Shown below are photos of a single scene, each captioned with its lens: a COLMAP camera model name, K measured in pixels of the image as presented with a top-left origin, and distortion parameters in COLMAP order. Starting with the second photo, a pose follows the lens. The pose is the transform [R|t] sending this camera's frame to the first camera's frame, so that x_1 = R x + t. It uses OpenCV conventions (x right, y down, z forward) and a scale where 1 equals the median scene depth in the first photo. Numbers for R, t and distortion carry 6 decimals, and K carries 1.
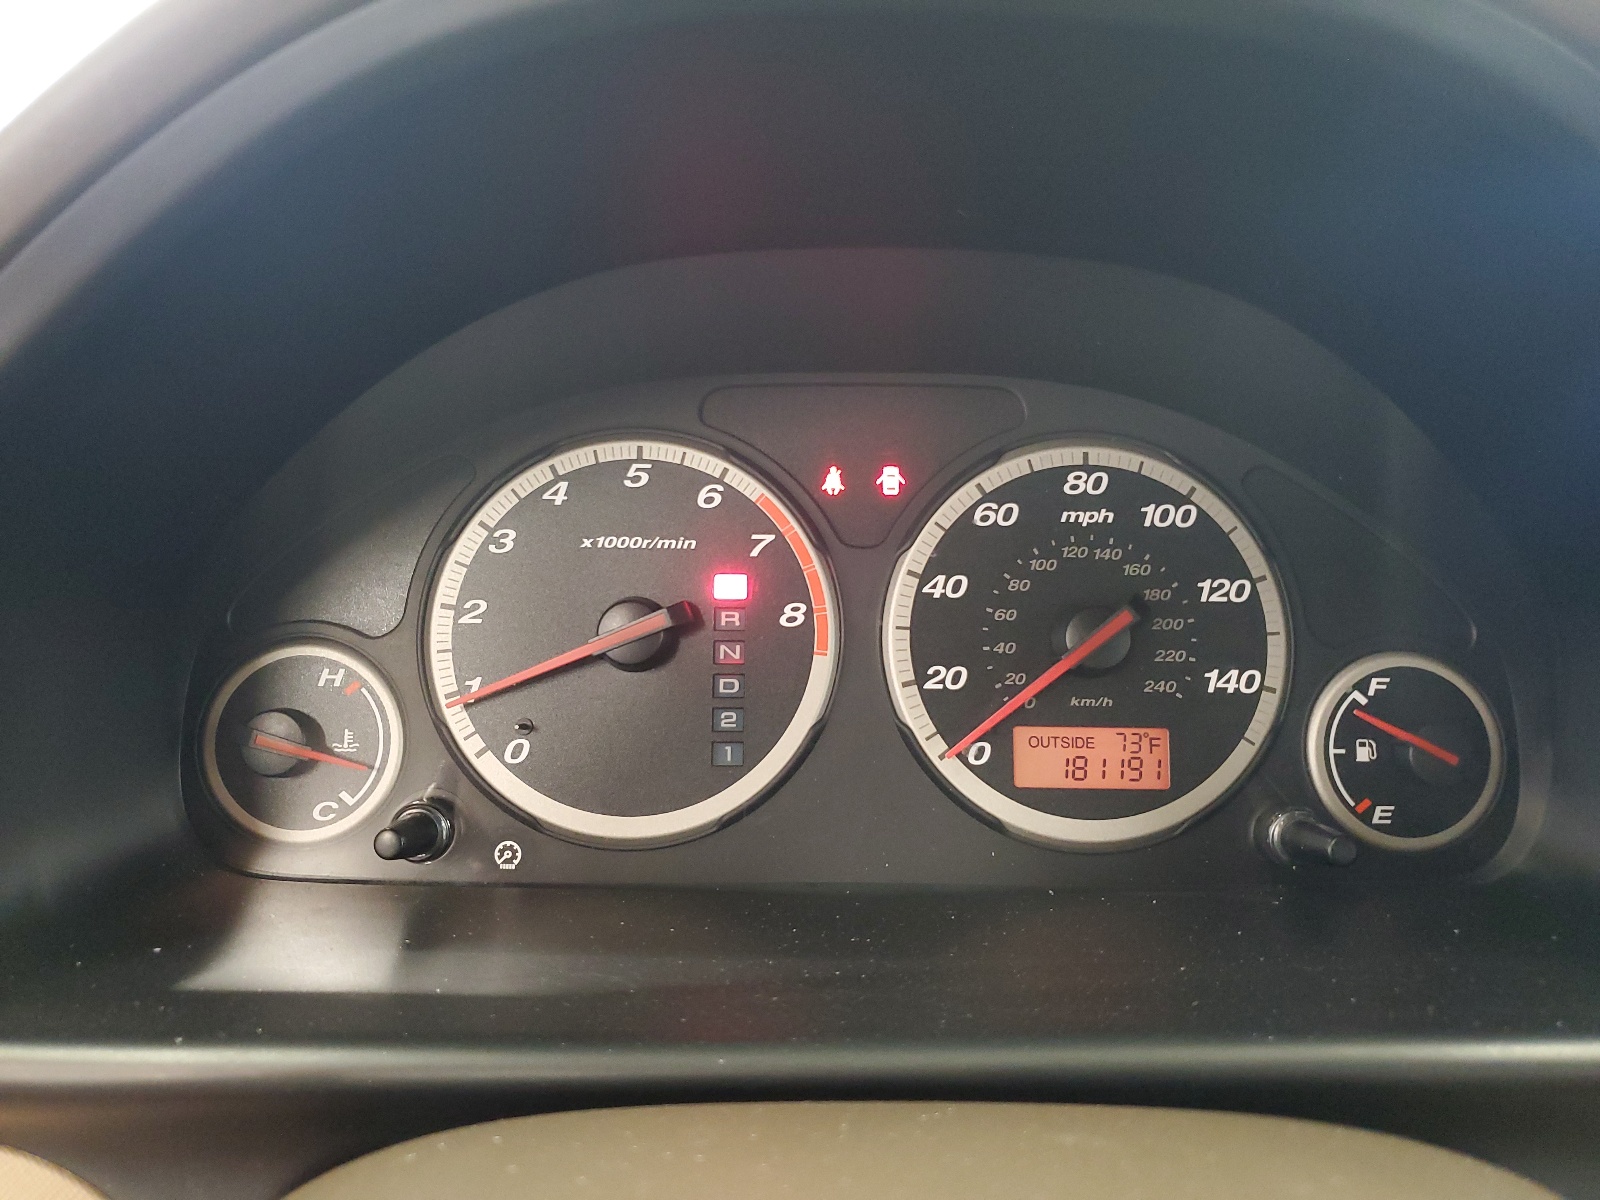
lens RADIAL K [[1262.7, 0, 795.5], [0, 1262.7, 598.2], [0, 0, 1]] dist [0.008013, 0.001446]
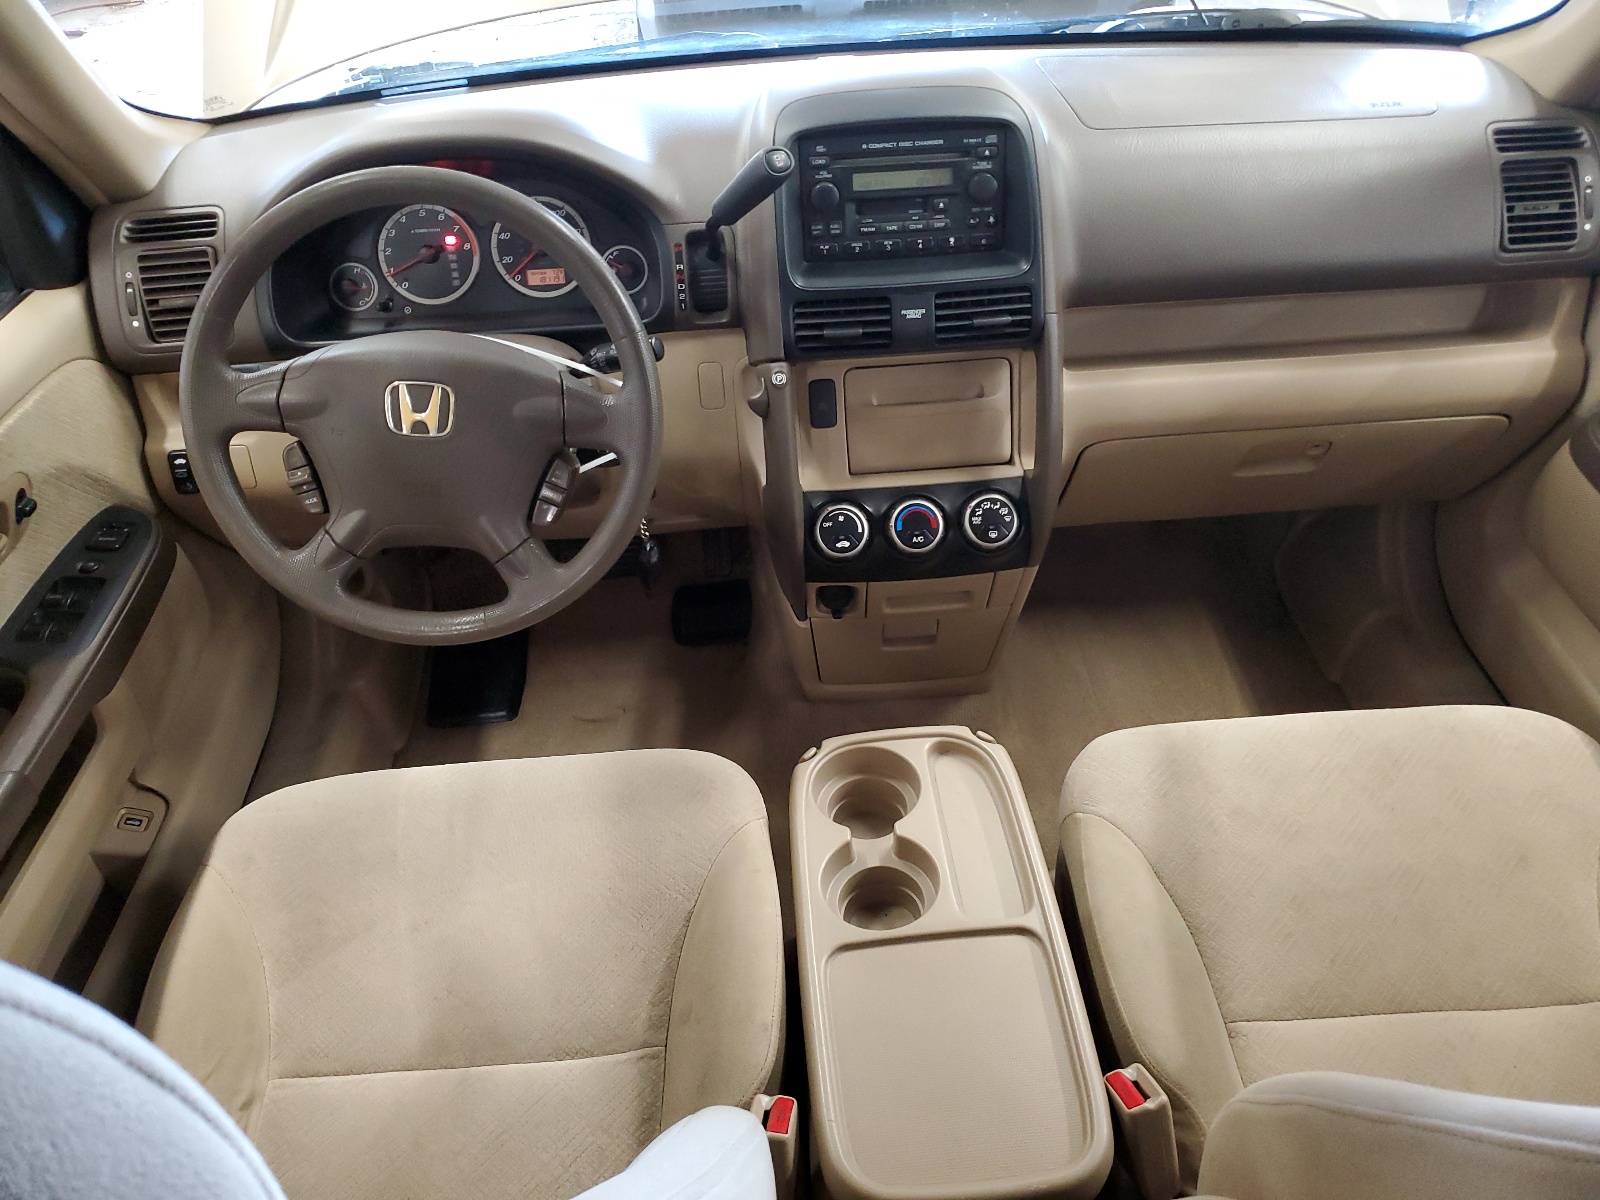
lens RADIAL K [[1262.7, 0, 802.4], [0, 1262.7, 596.8], [0, 0, 1]] dist [0.008013, 0.001446]
pose [[0.997678, -0.065943, -0.017043, 1.064591], [0.067197, 0.912181, 0.404240, -0.527150], [-0.011110, -0.404446, 0.914494, -3.169997]]
